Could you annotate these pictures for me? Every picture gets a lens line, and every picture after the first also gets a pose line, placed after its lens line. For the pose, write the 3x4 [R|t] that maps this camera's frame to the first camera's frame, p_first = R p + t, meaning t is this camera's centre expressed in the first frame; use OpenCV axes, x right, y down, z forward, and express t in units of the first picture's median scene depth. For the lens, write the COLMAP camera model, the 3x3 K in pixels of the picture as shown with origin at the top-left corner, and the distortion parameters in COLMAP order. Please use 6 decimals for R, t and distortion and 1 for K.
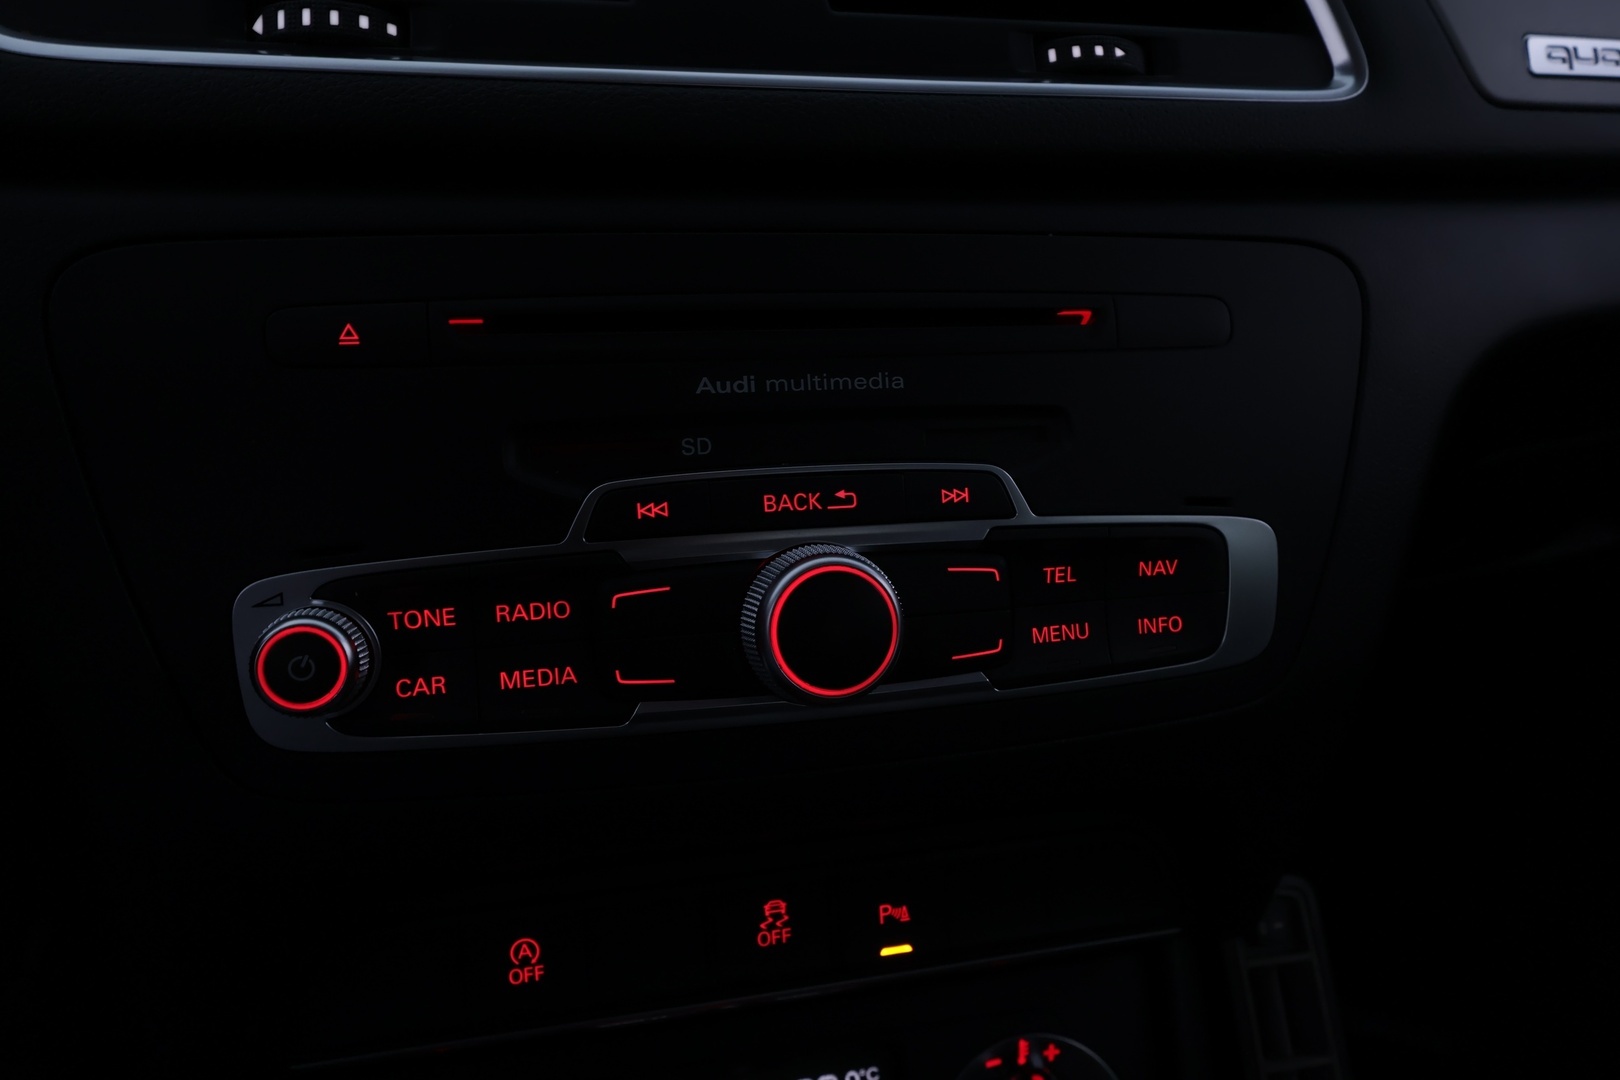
lens RADIAL K [[1165.1, 0, 815.3], [0, 1165.1, 542.4], [0, 0, 1]] dist [0.003554, -0.004243]
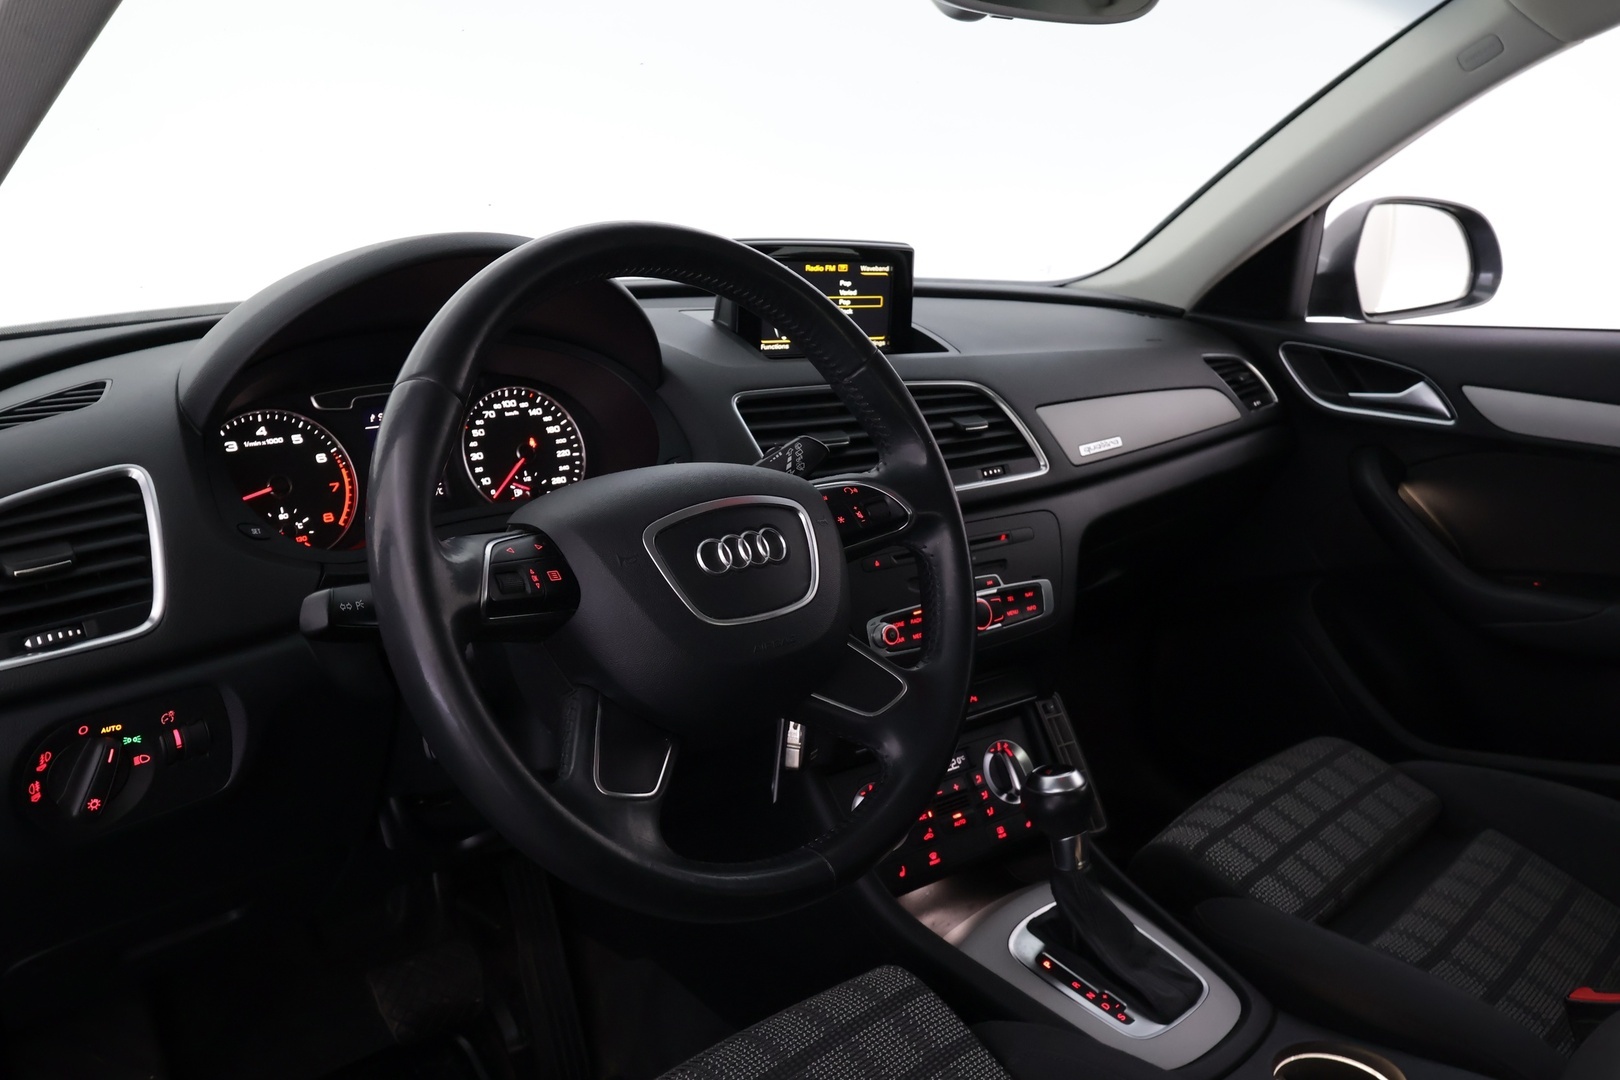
lens RADIAL K [[1249.7, 0, 815.7], [0, 1249.7, 532.0], [0, 0, 1]] dist [0.009718, -0.005891]
pose [[0.924254, -0.112019, 0.364974, -1.810415], [0.147969, 0.986370, -0.071972, 0.010082], [-0.351937, 0.120525, 0.928232, -2.602948]]
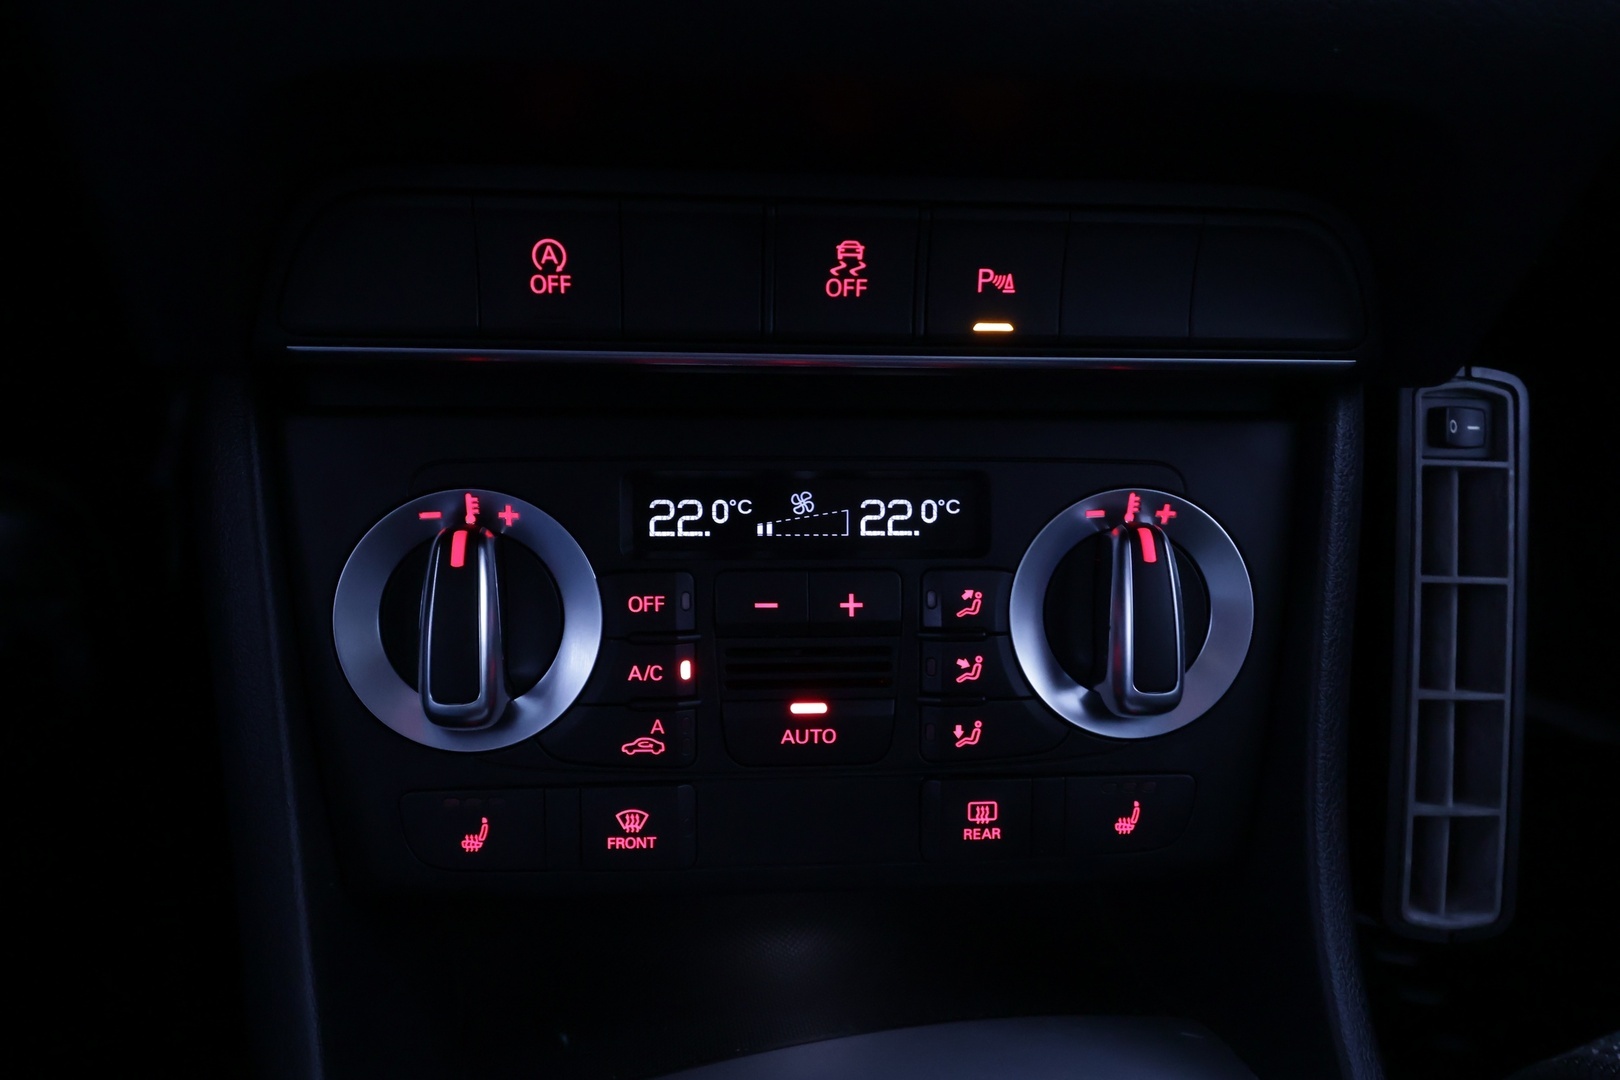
lens RADIAL K [[1165.1, 0, 809.8], [0, 1165.1, 534.1], [0, 0, 1]] dist [0.003554, -0.004243]
pose [[0.984933, 0.117406, -0.126974, 0.064988], [-0.082081, 0.963631, 0.254318, 0.298999], [0.152215, -0.240064, 0.958749, 0.160022]]
